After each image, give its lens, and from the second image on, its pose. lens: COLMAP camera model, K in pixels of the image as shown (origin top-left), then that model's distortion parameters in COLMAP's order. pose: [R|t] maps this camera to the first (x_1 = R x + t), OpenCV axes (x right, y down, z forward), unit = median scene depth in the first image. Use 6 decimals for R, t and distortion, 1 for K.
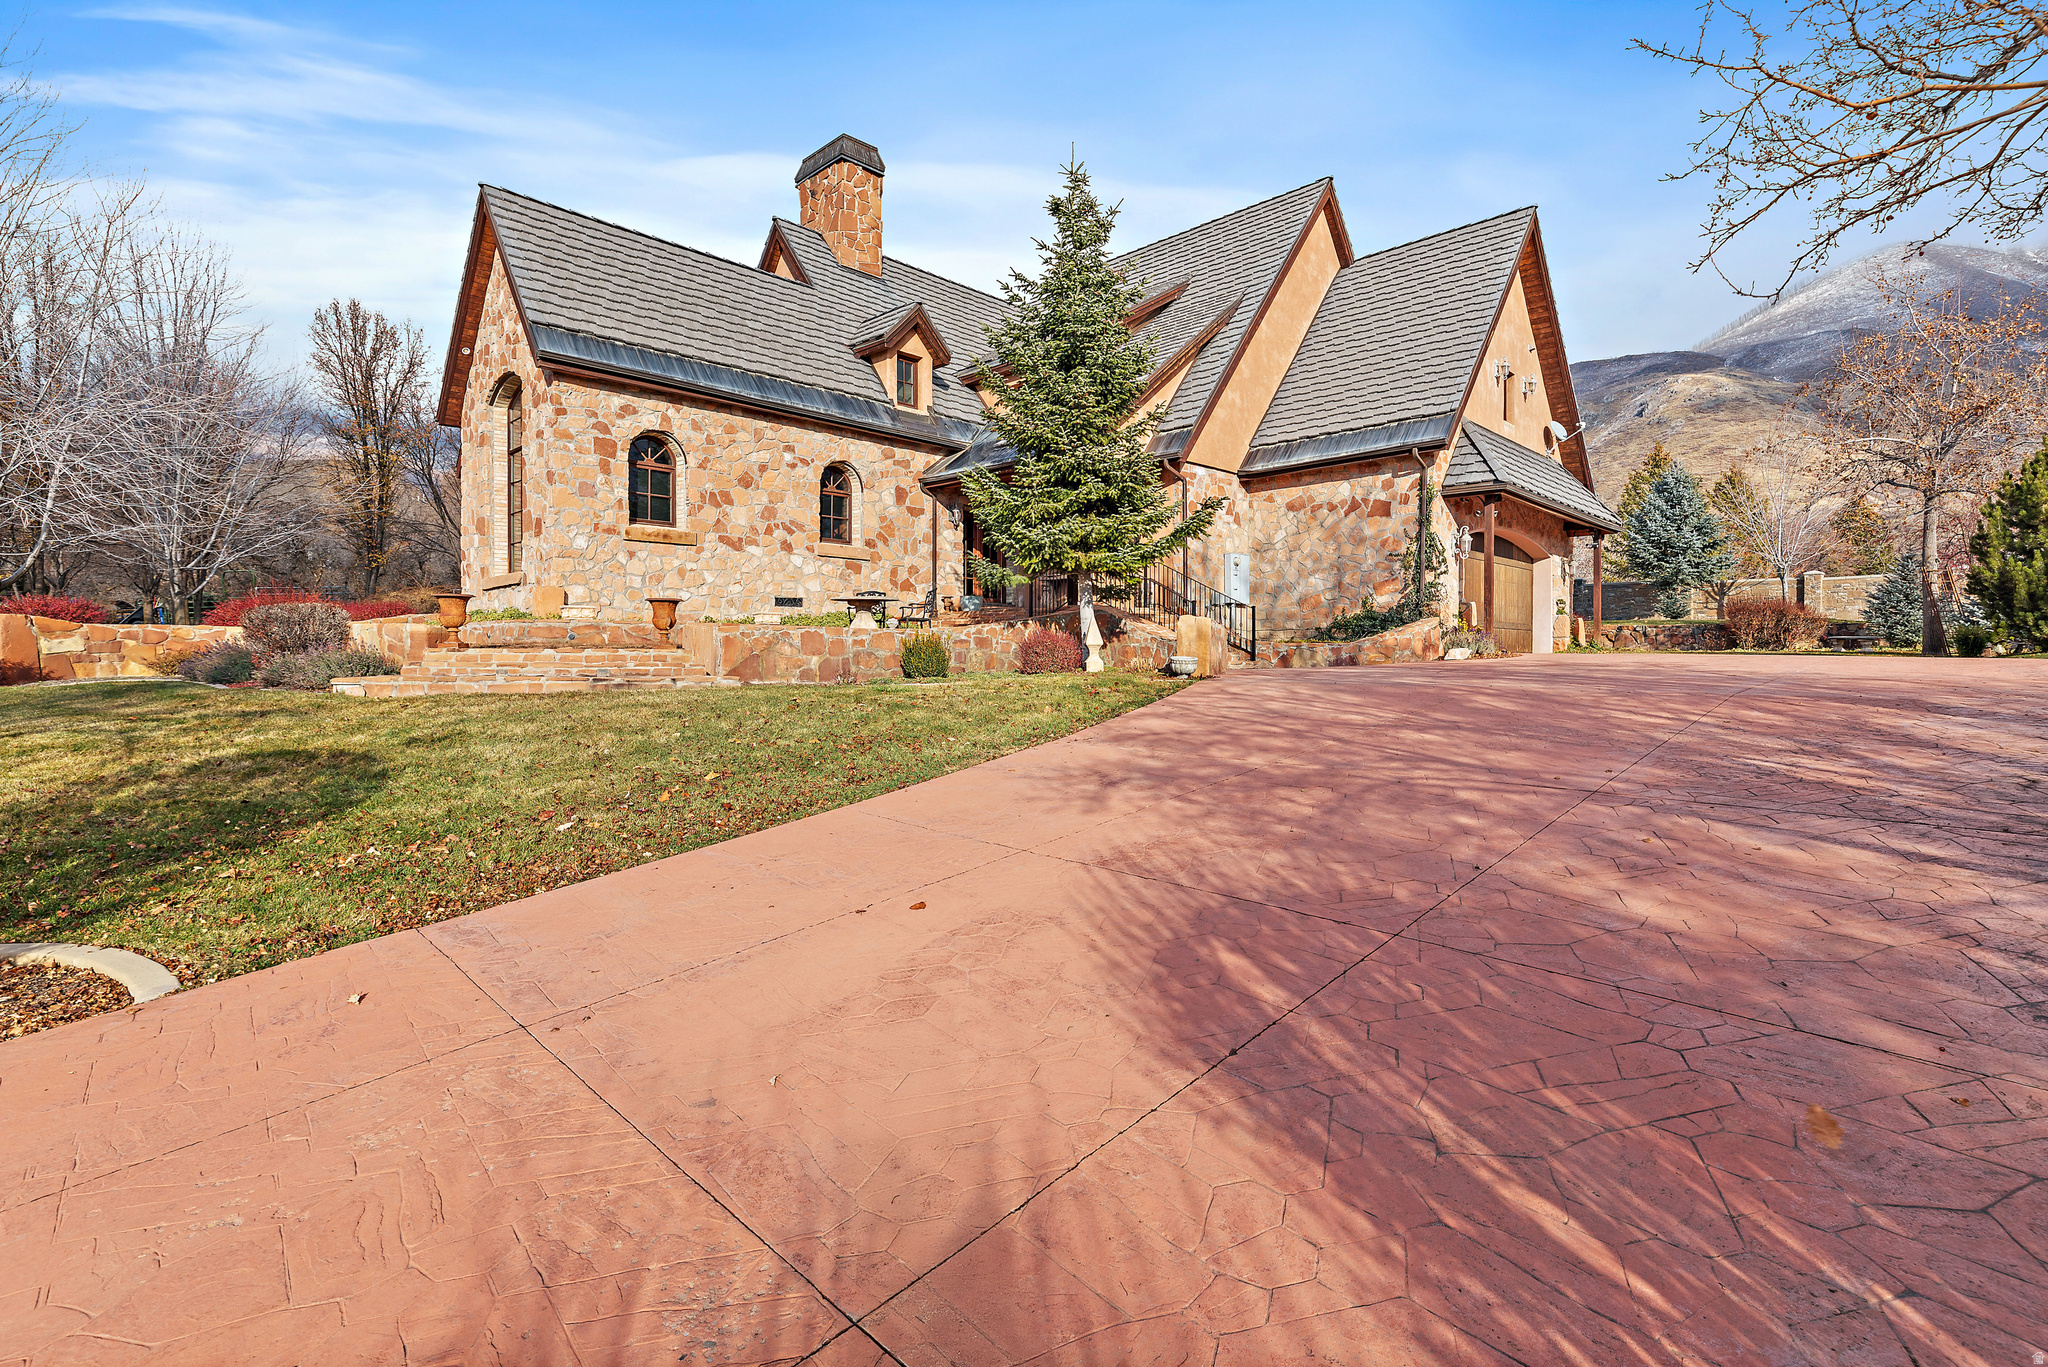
lens RADIAL K [[965.7, 0, 1041.9], [0, 965.7, 683.1], [0, 0, 1]] dist [-0.007589, 0.002600]
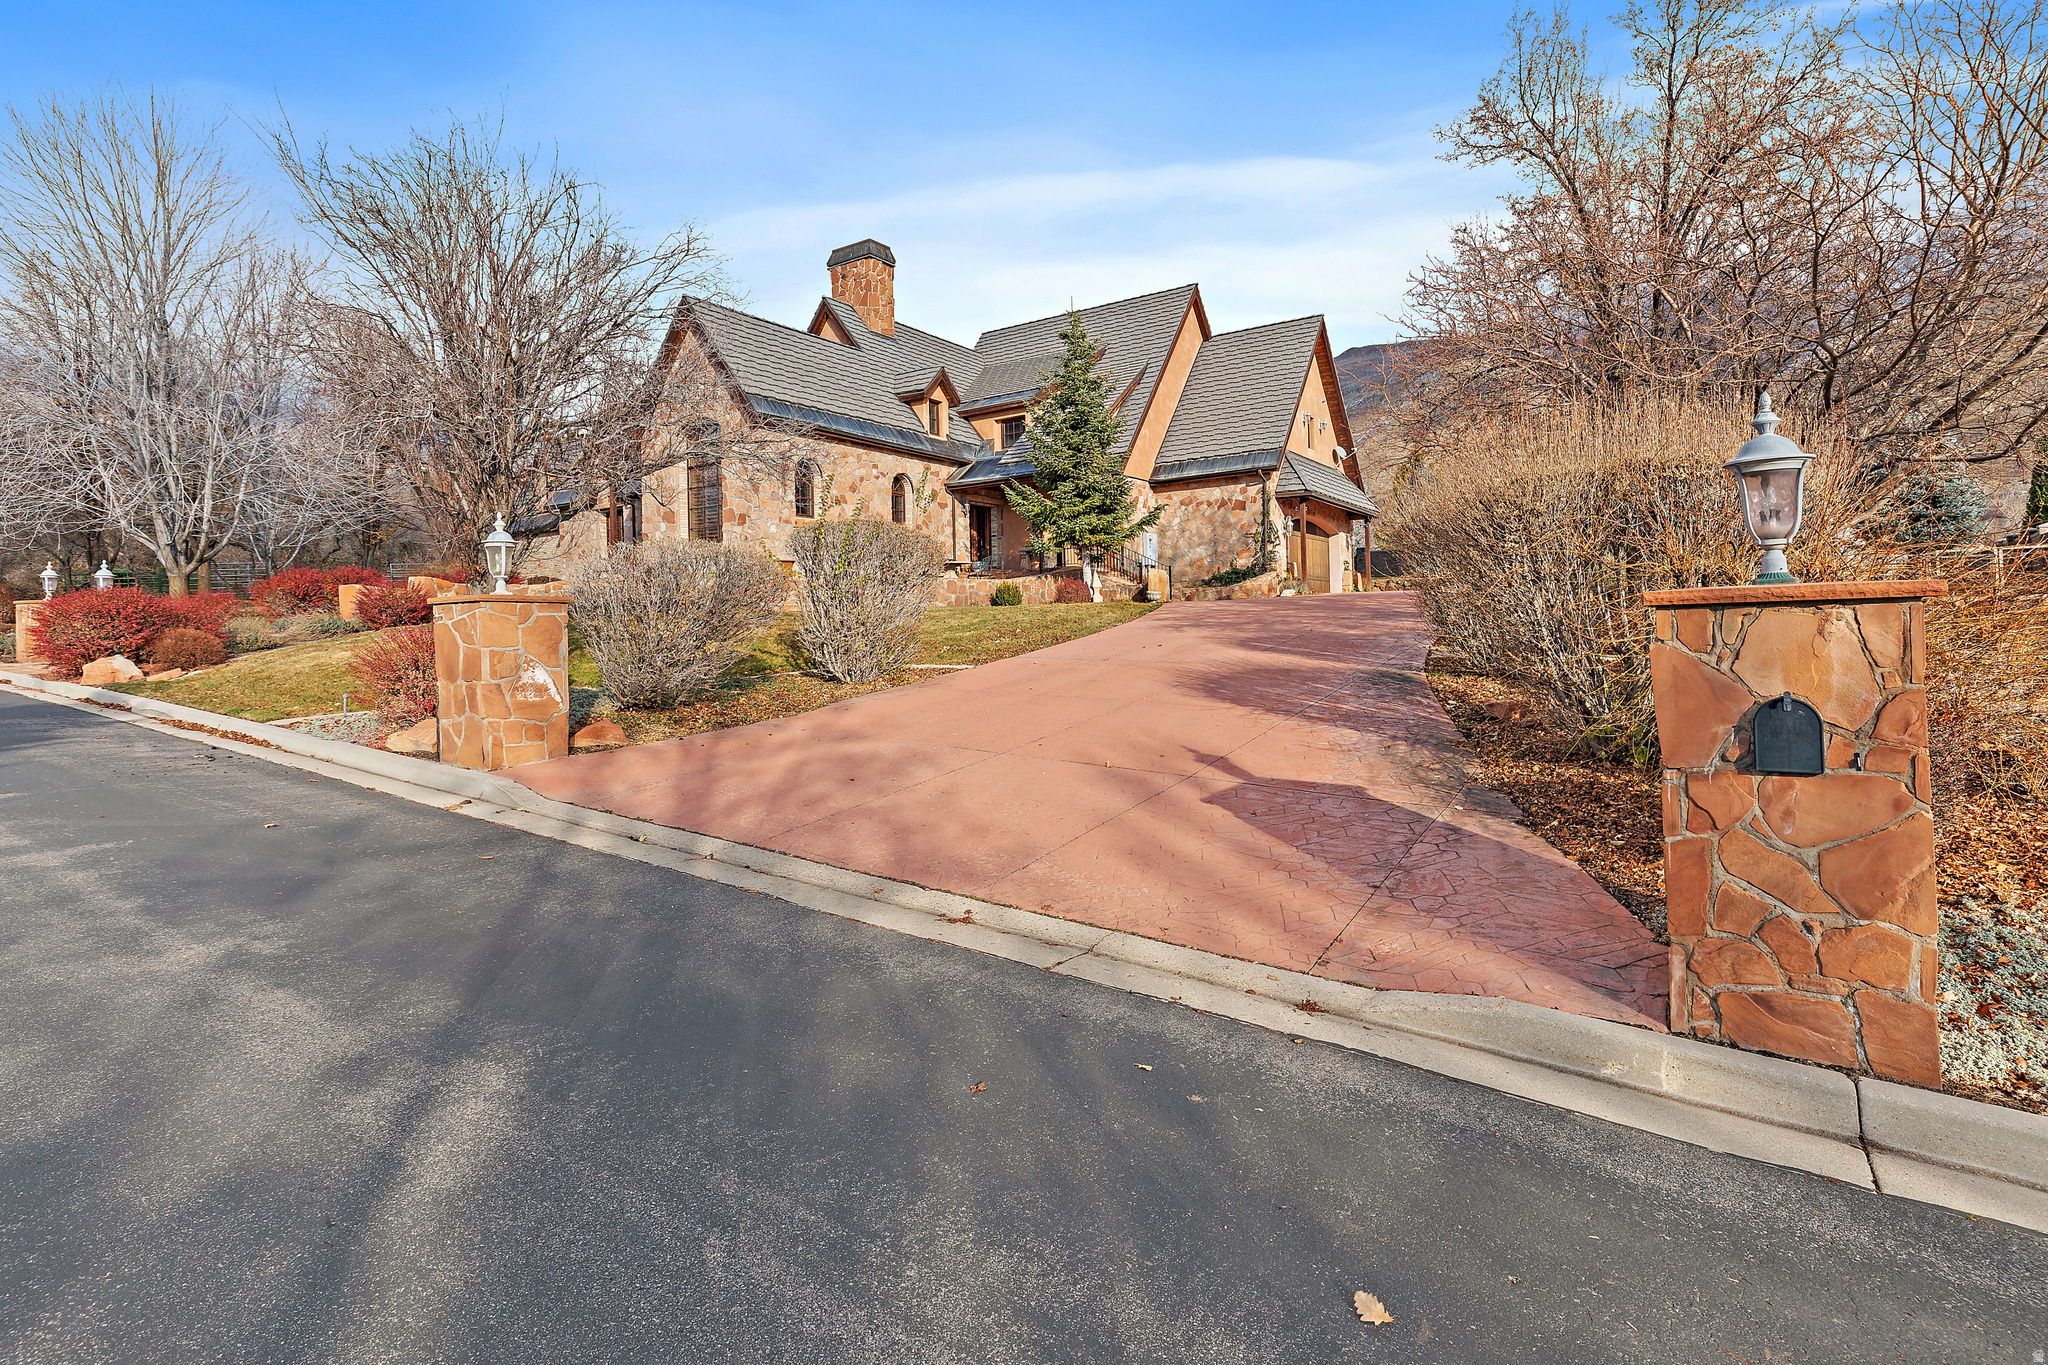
lens RADIAL K [[965.7, 0, 1045.7], [0, 965.7, 644.6], [0, 0, 1]] dist [-0.007589, 0.002600]
pose [[0.983022, -0.024172, 0.181887, -0.261274], [0.025813, 0.999645, -0.006661, 0.053619], [-0.181662, 0.011243, 0.983297, -0.516159]]
